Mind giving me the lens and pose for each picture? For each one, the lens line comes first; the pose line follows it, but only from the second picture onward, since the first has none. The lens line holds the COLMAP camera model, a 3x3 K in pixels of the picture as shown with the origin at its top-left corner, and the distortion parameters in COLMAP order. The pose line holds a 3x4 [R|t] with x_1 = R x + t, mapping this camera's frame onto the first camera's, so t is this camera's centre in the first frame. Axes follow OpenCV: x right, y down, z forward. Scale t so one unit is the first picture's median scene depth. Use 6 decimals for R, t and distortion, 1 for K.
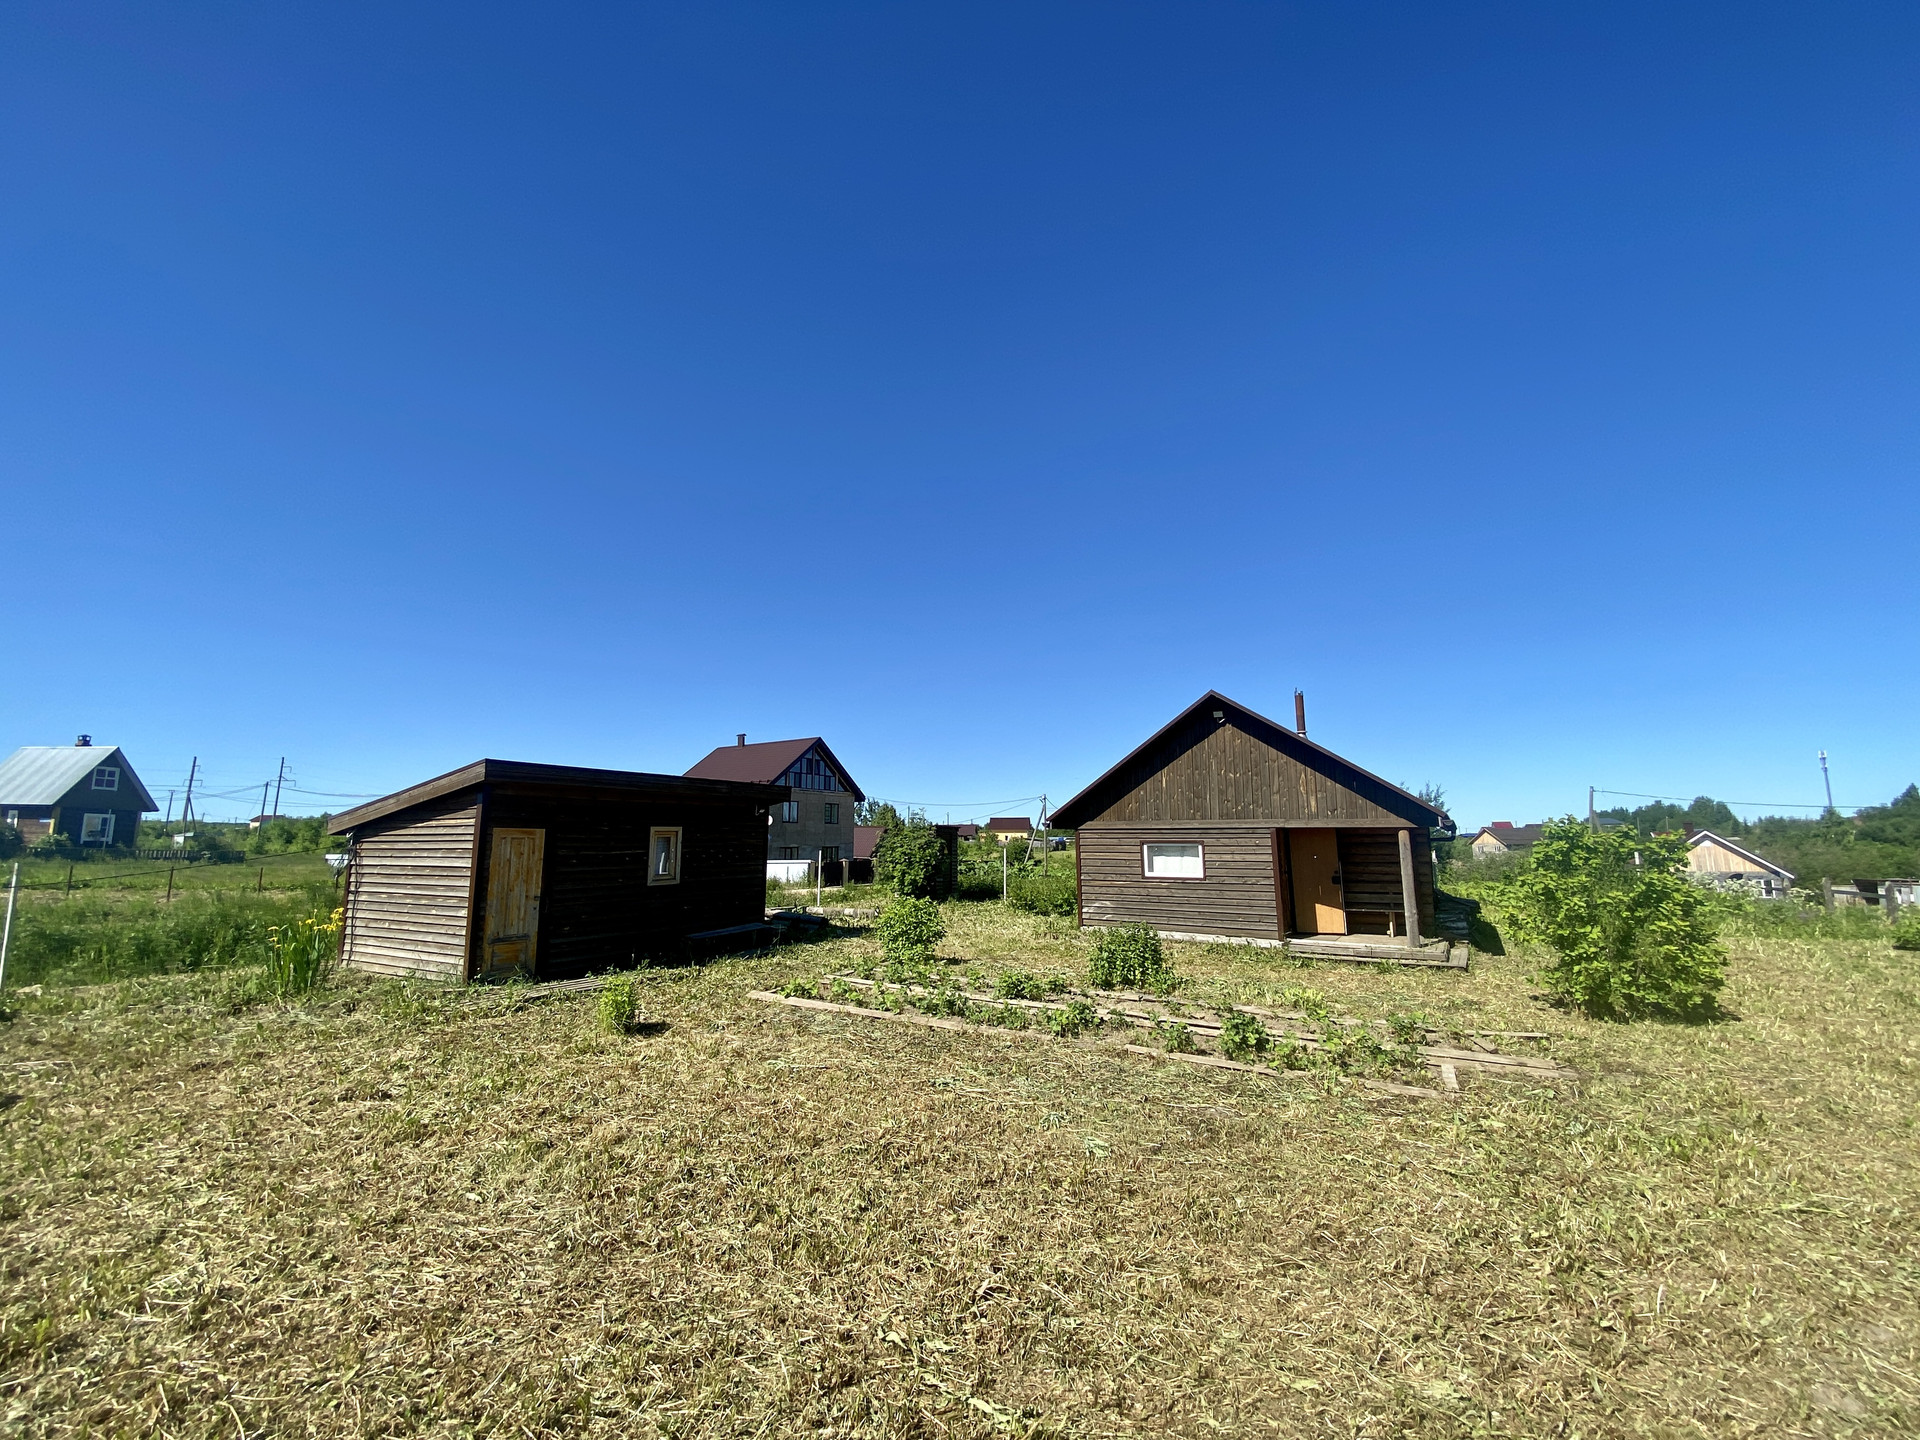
lens RADIAL K [[785.9, 0, 960.0], [0, 785.9, 720.0], [0, 0, 1]] dist [0.047701, -0.028321]
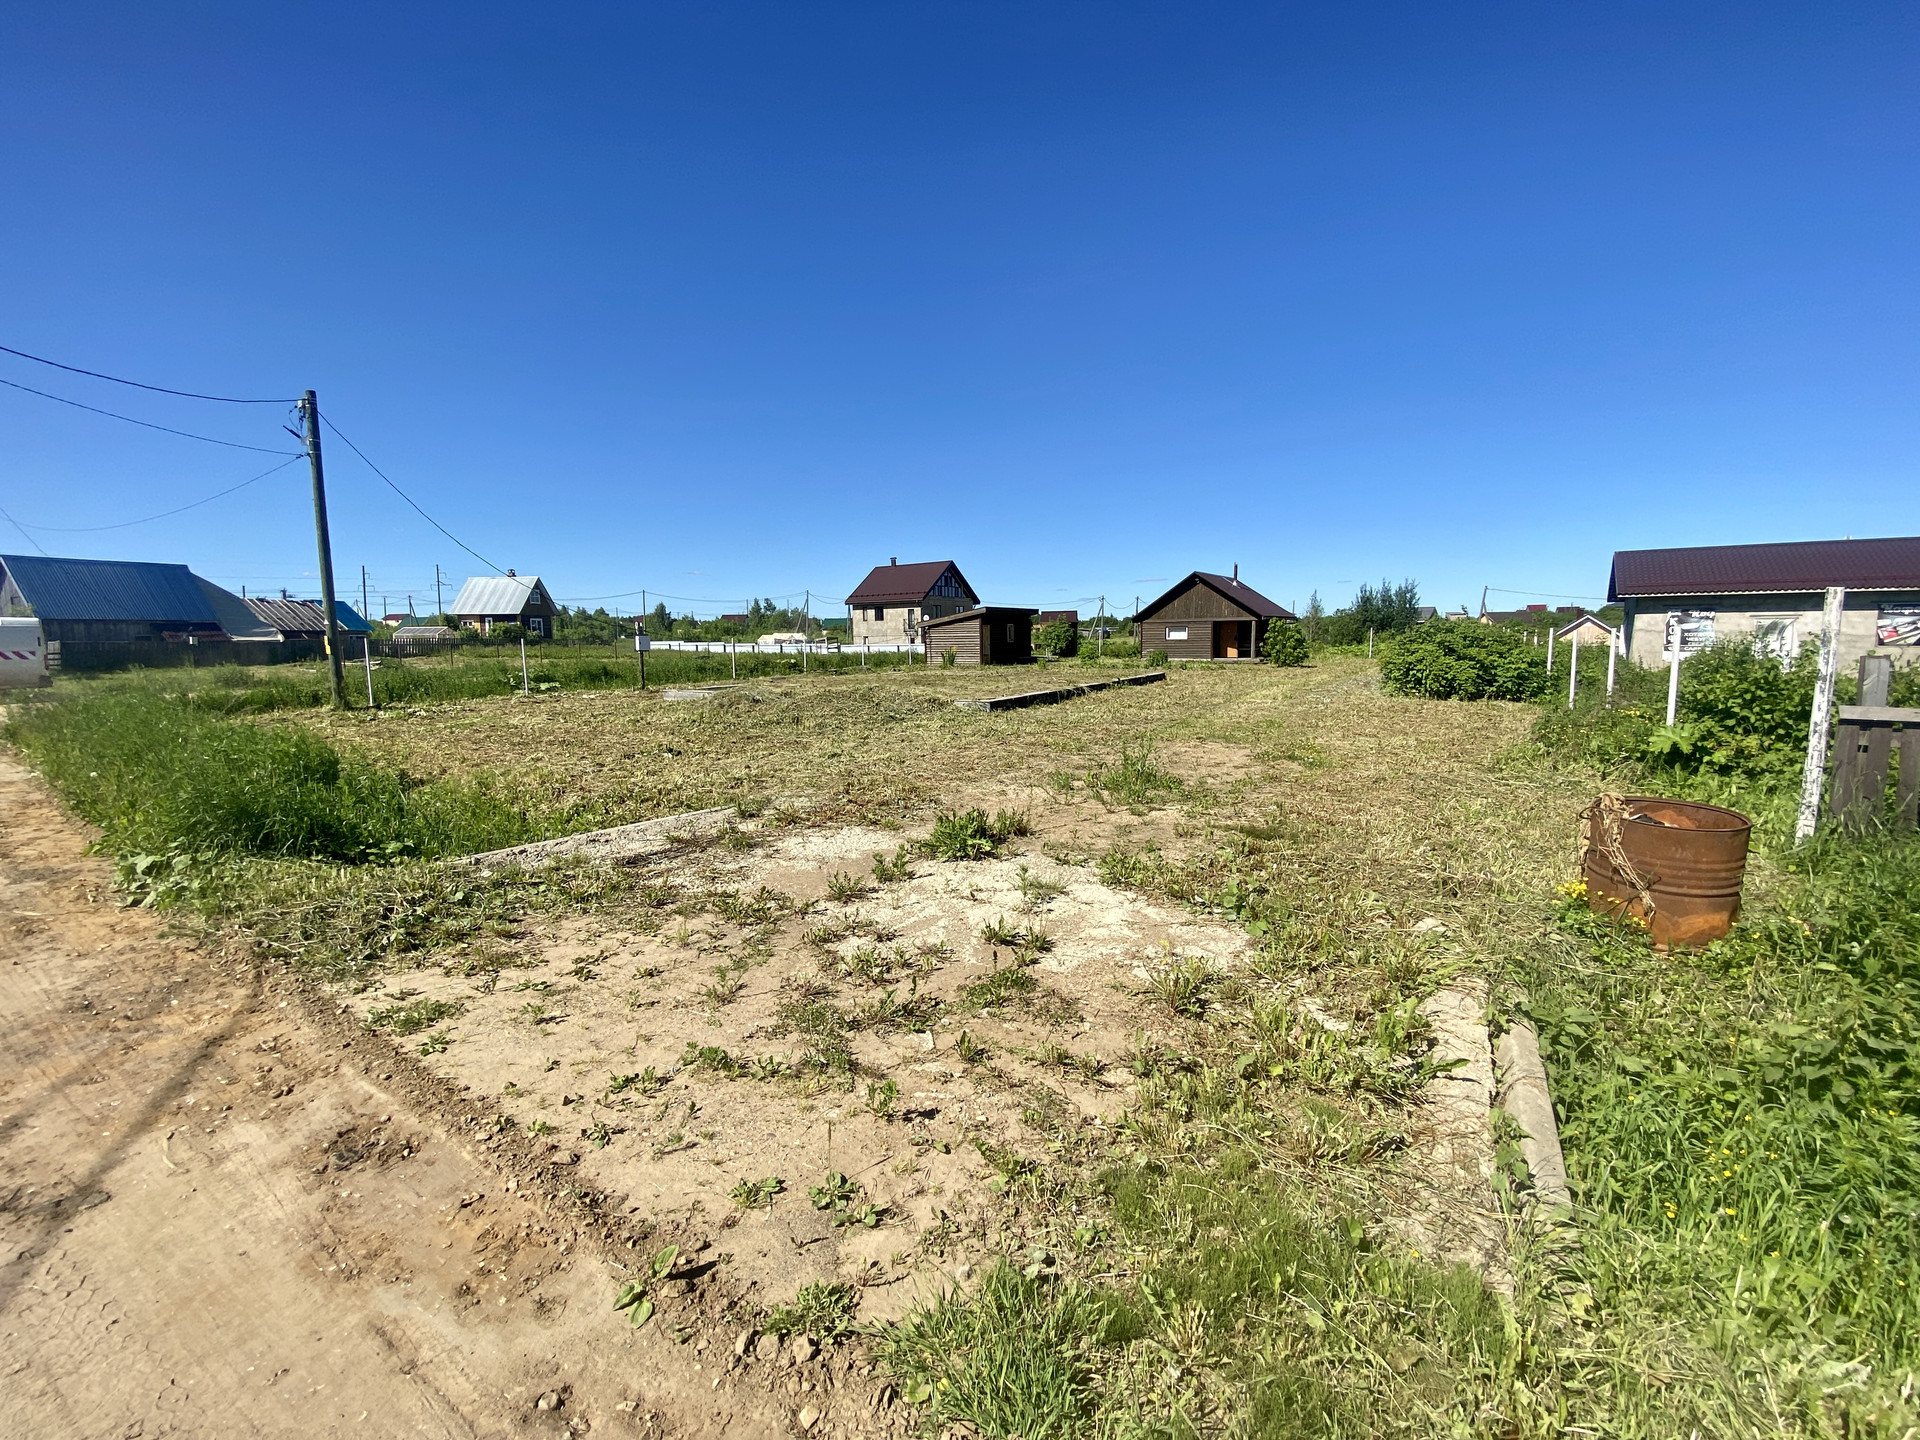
lens RADIAL K [[817.1, 0, 950.5], [0, 817.1, 732.2], [0, 0, 1]] dist [0.000679, -0.008641]
pose [[0.998955, -0.006843, -0.045200, -0.394742], [0.018732, 0.963184, 0.268189, -0.269848], [0.041701, -0.268756, 0.962305, -1.873894]]
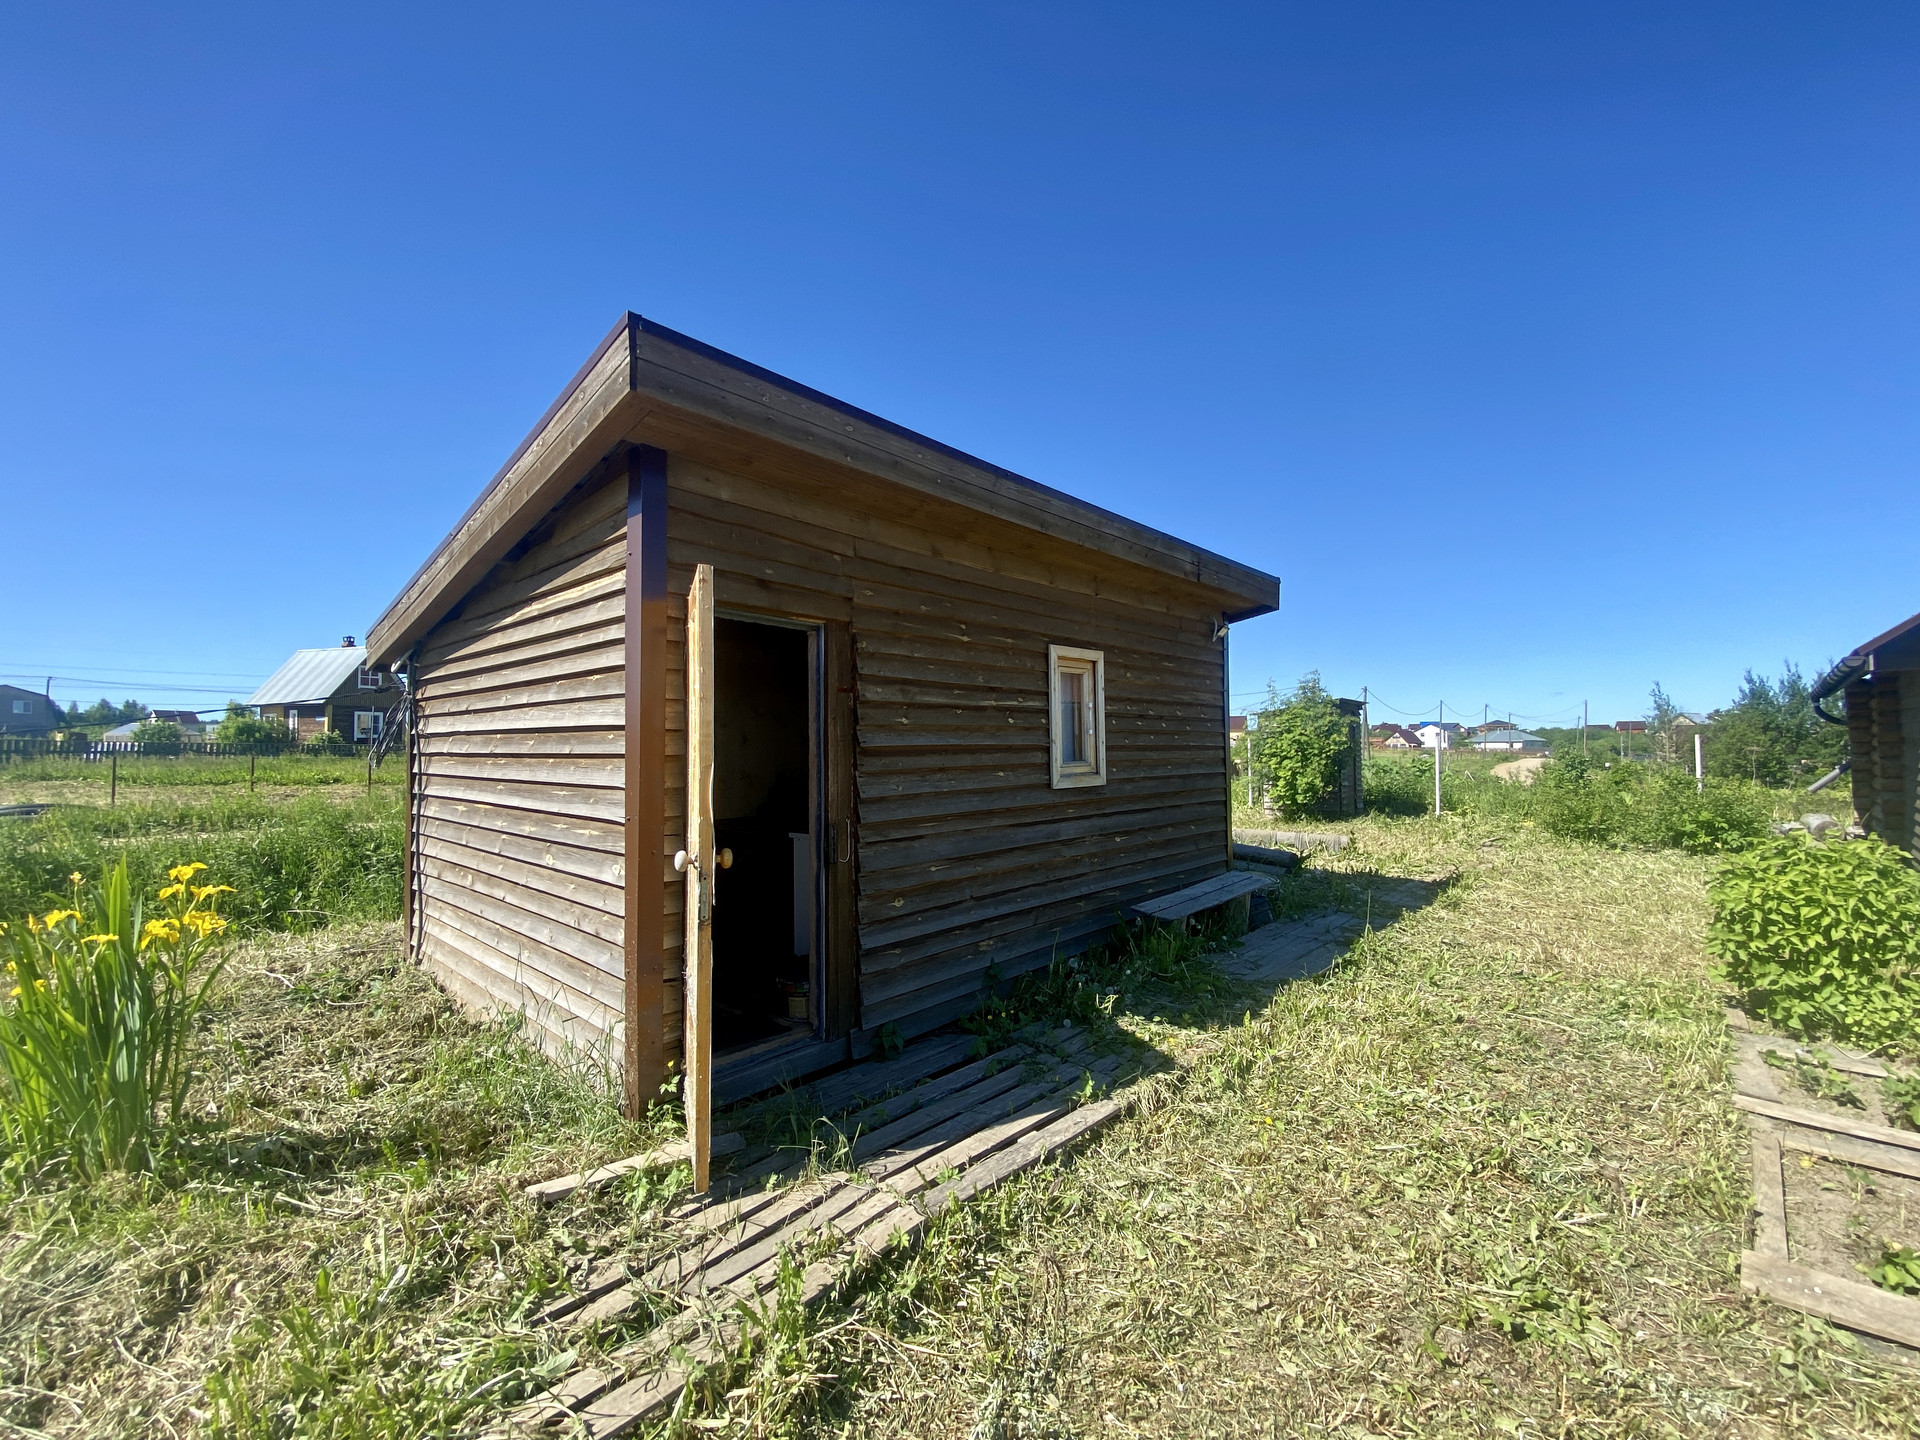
lens RADIAL K [[785.9, 0, 960.0], [0, 785.9, 720.0], [0, 0, 1]] dist [0.047701, -0.028321]
pose [[0.972785, -0.011095, -0.231445, -0.281814], [0.039144, 0.992365, 0.116955, 0.102285], [0.228380, -0.122832, 0.965792, 0.496480]]
